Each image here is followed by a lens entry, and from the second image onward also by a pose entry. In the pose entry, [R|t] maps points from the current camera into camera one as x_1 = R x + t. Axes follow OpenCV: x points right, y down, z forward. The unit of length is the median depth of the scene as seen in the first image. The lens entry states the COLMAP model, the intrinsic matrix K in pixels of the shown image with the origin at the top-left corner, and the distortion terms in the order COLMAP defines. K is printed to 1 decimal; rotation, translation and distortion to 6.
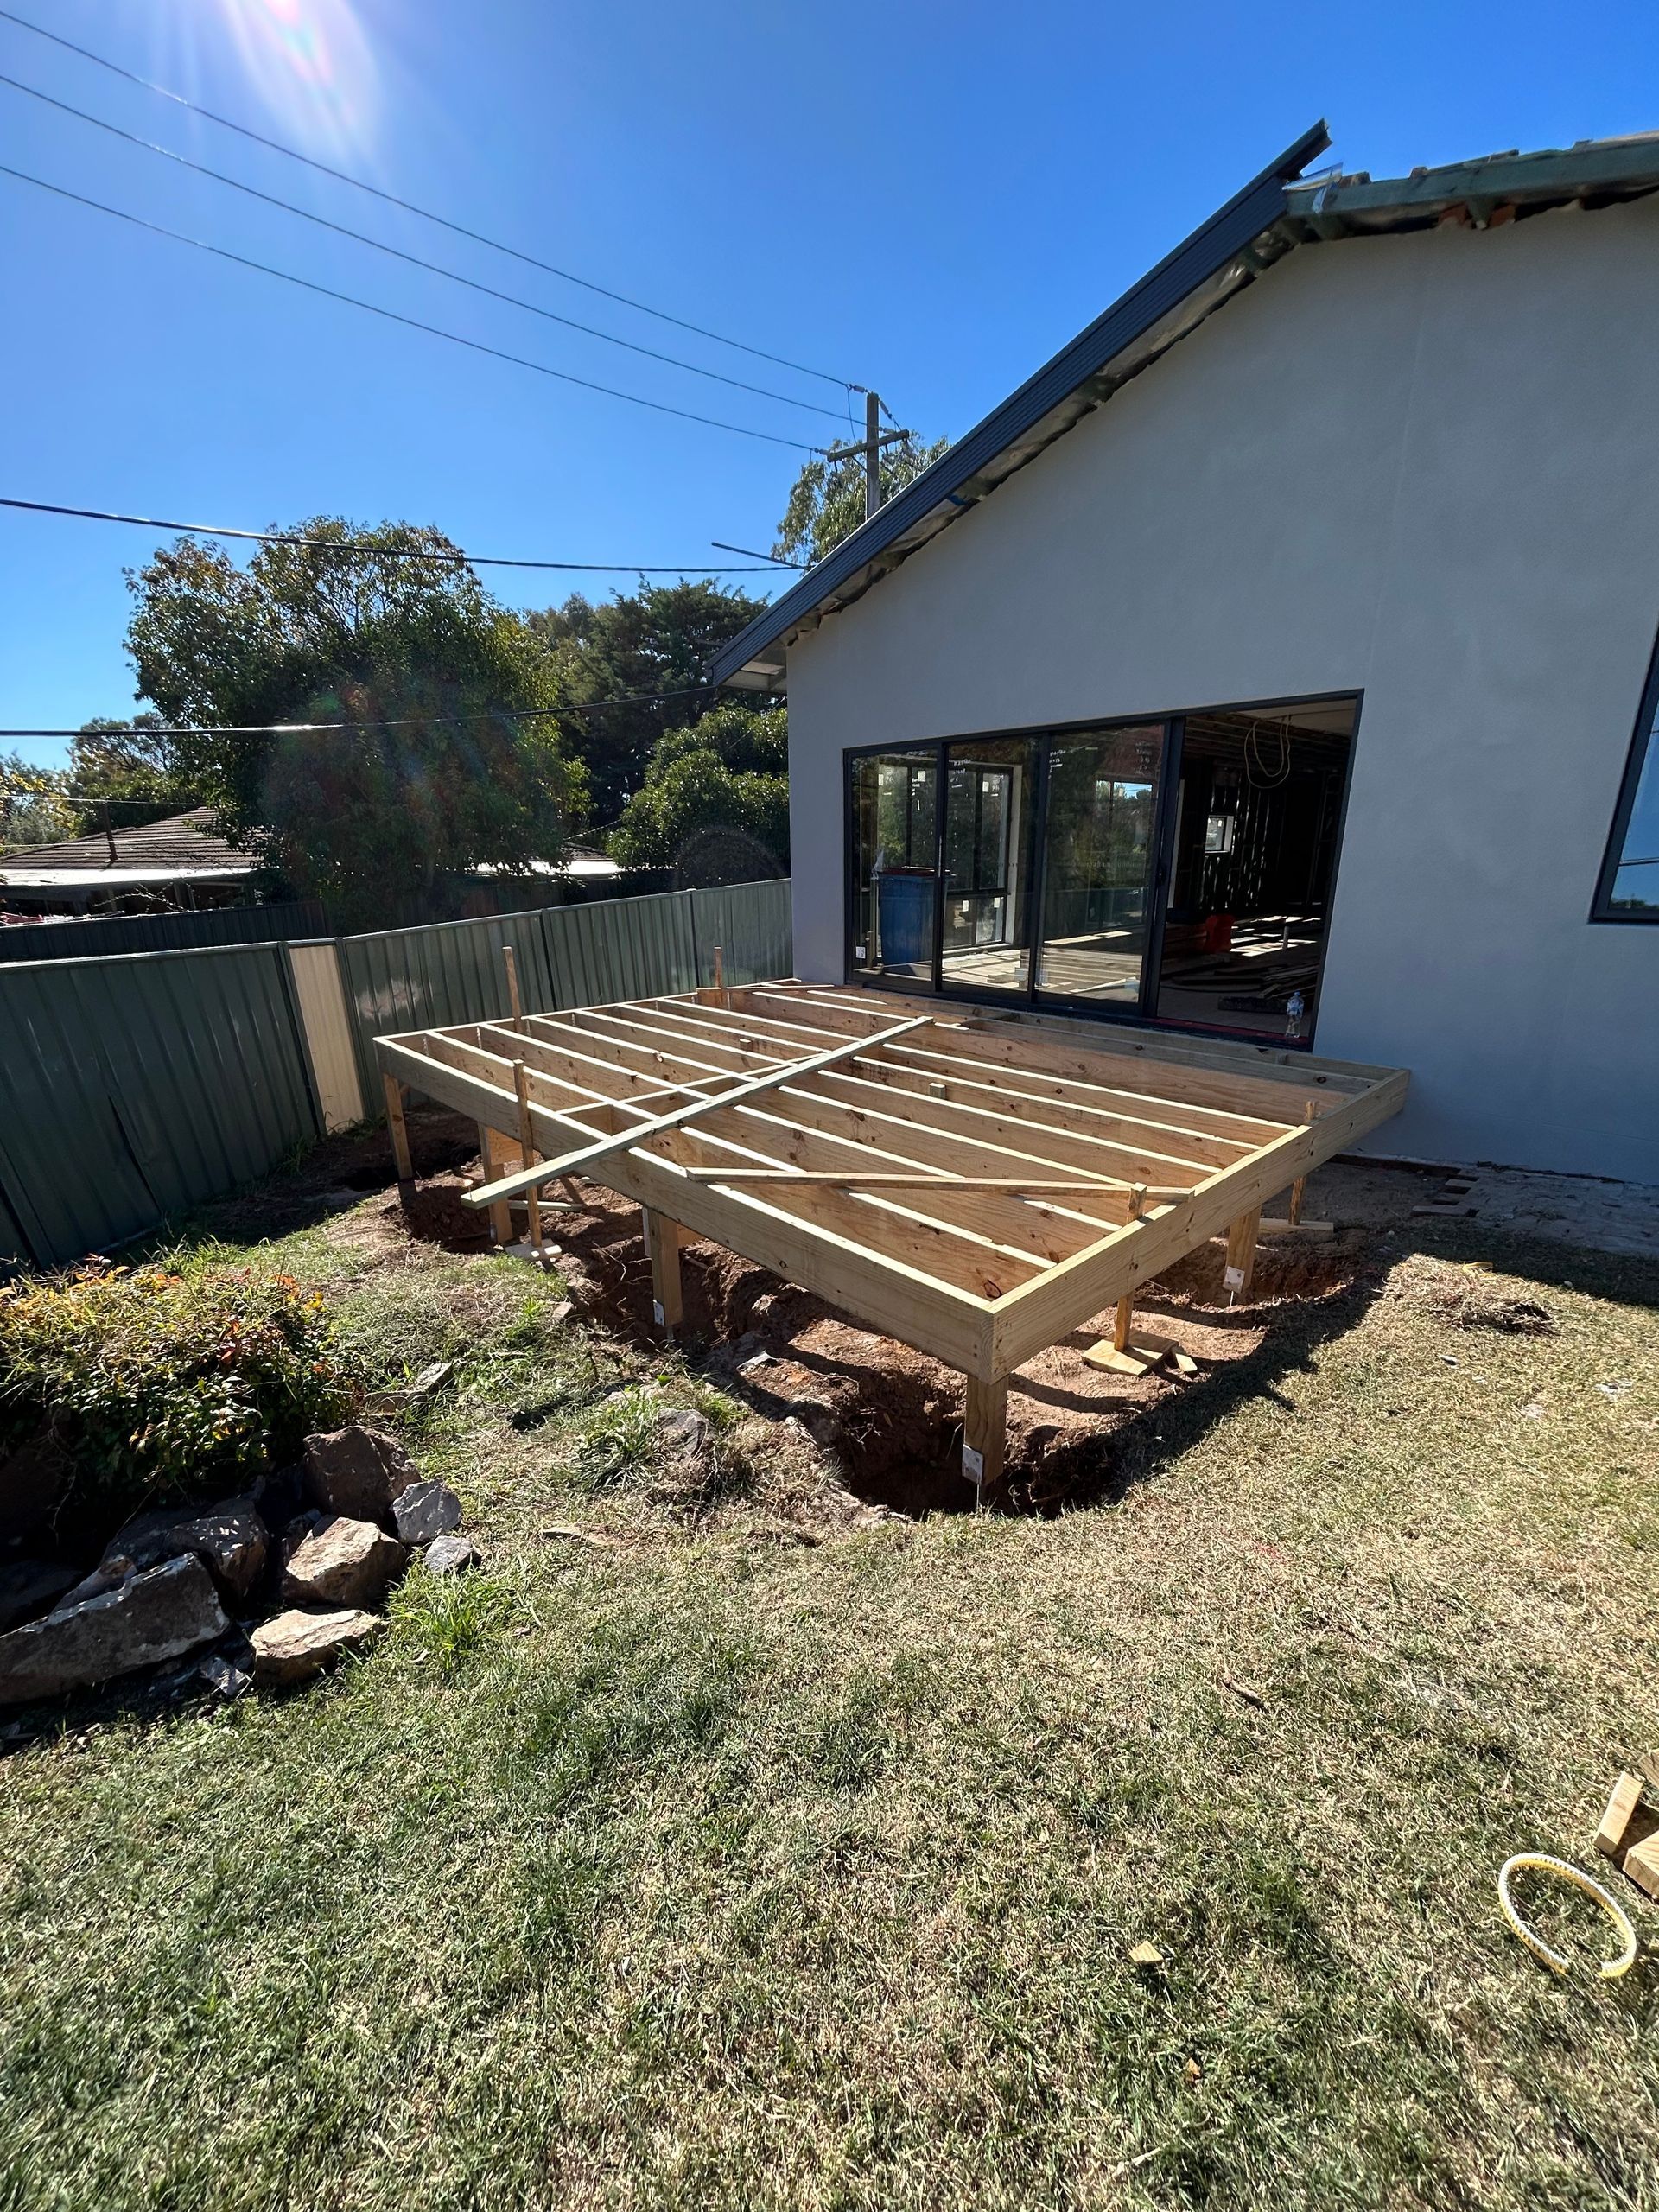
lens RADIAL K [[881.7, 0, 829.5], [0, 881.7, 1106.0], [0, 0, 1]] dist [-0.001102, -0.000067]
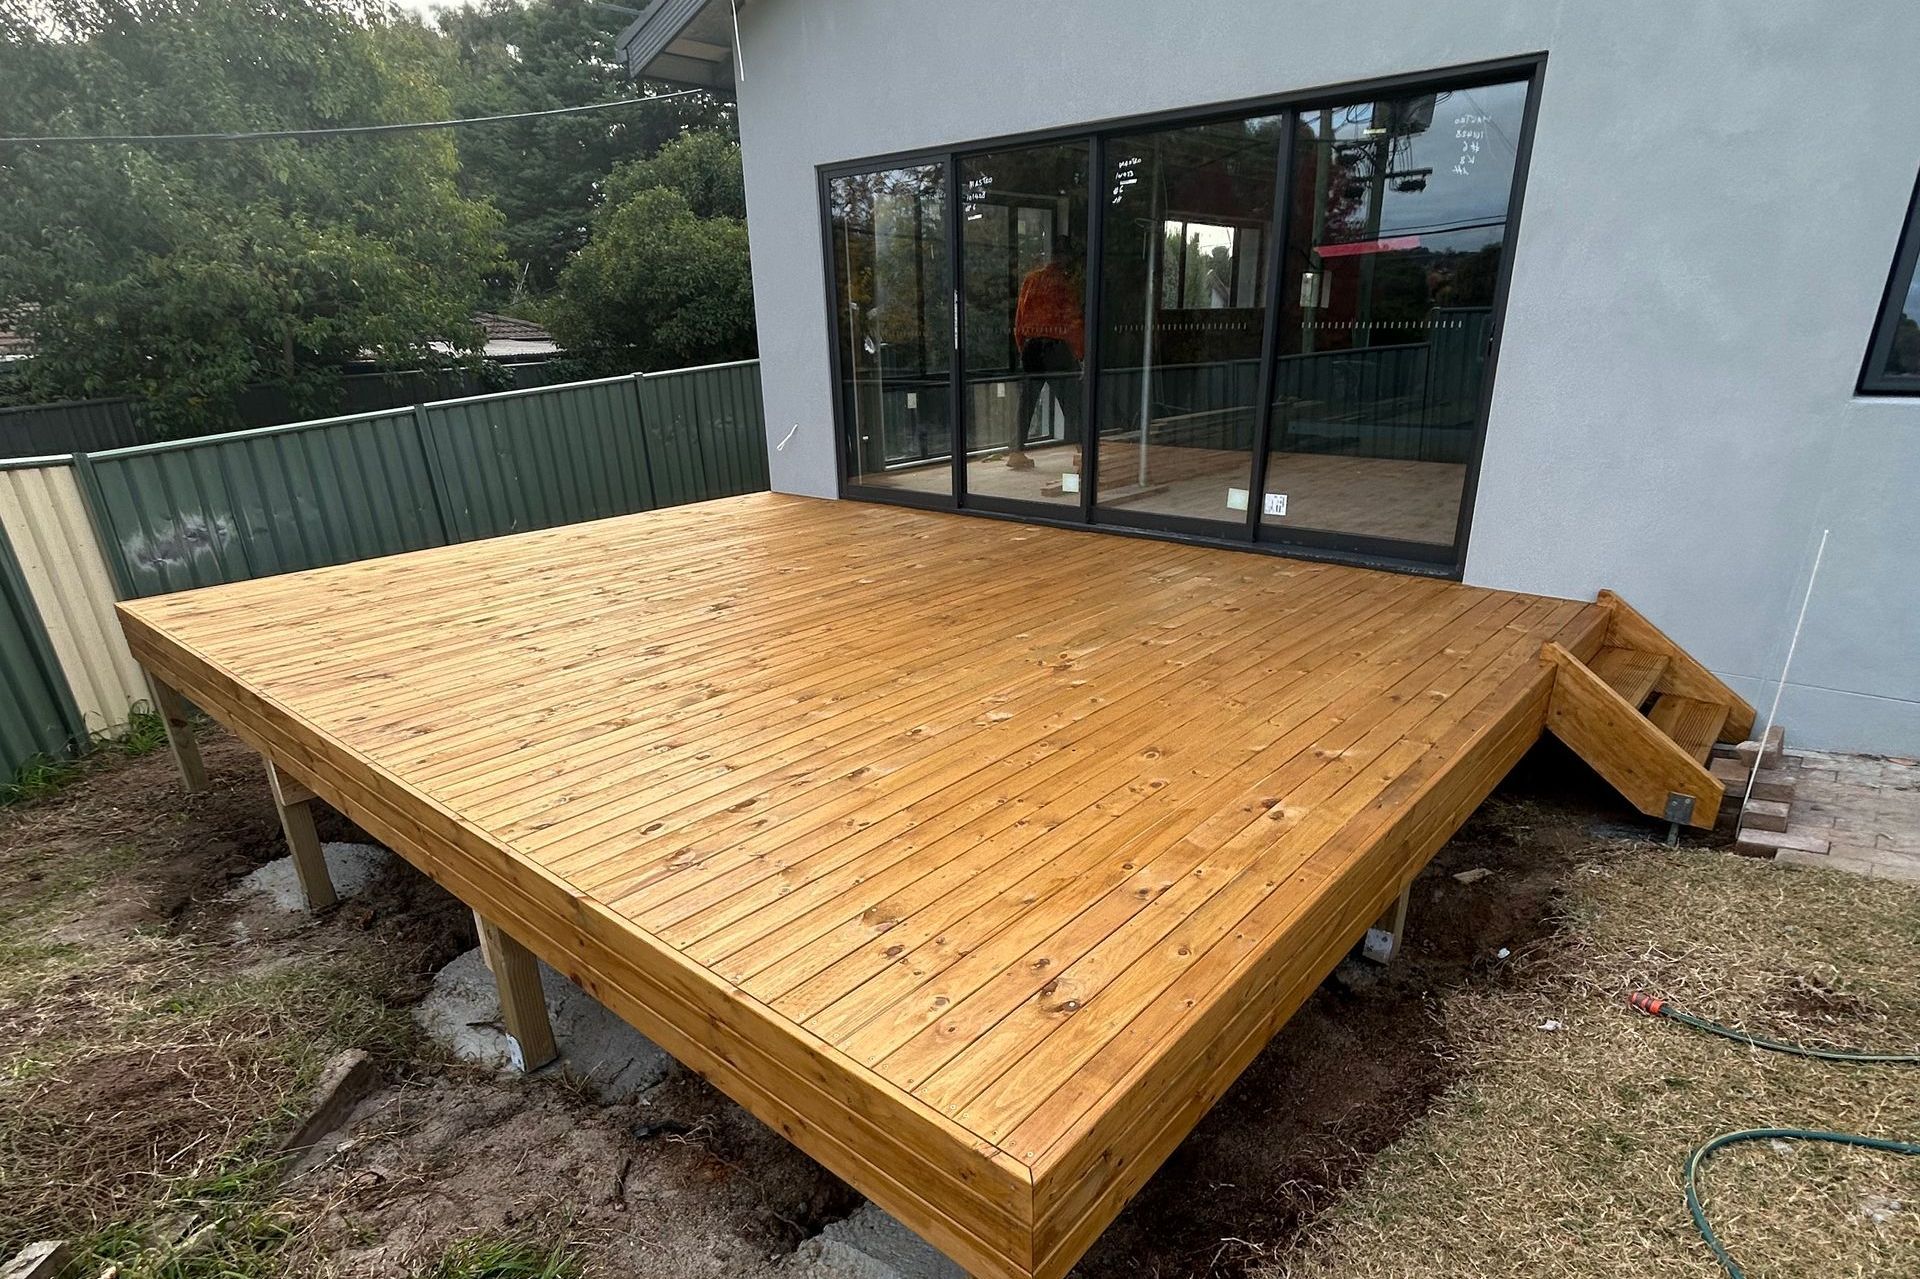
lens RADIAL K [[1027.6, 0, 957.1], [0, 1027.6, 707.4], [0, 0, 1]] dist [0.002371, 0.000947]
pose [[0.995072, -0.045077, 0.088314, 0.028814], [0.038289, 0.996287, 0.077112, -0.026550], [-0.091462, -0.073351, 0.993103, 0.115622]]
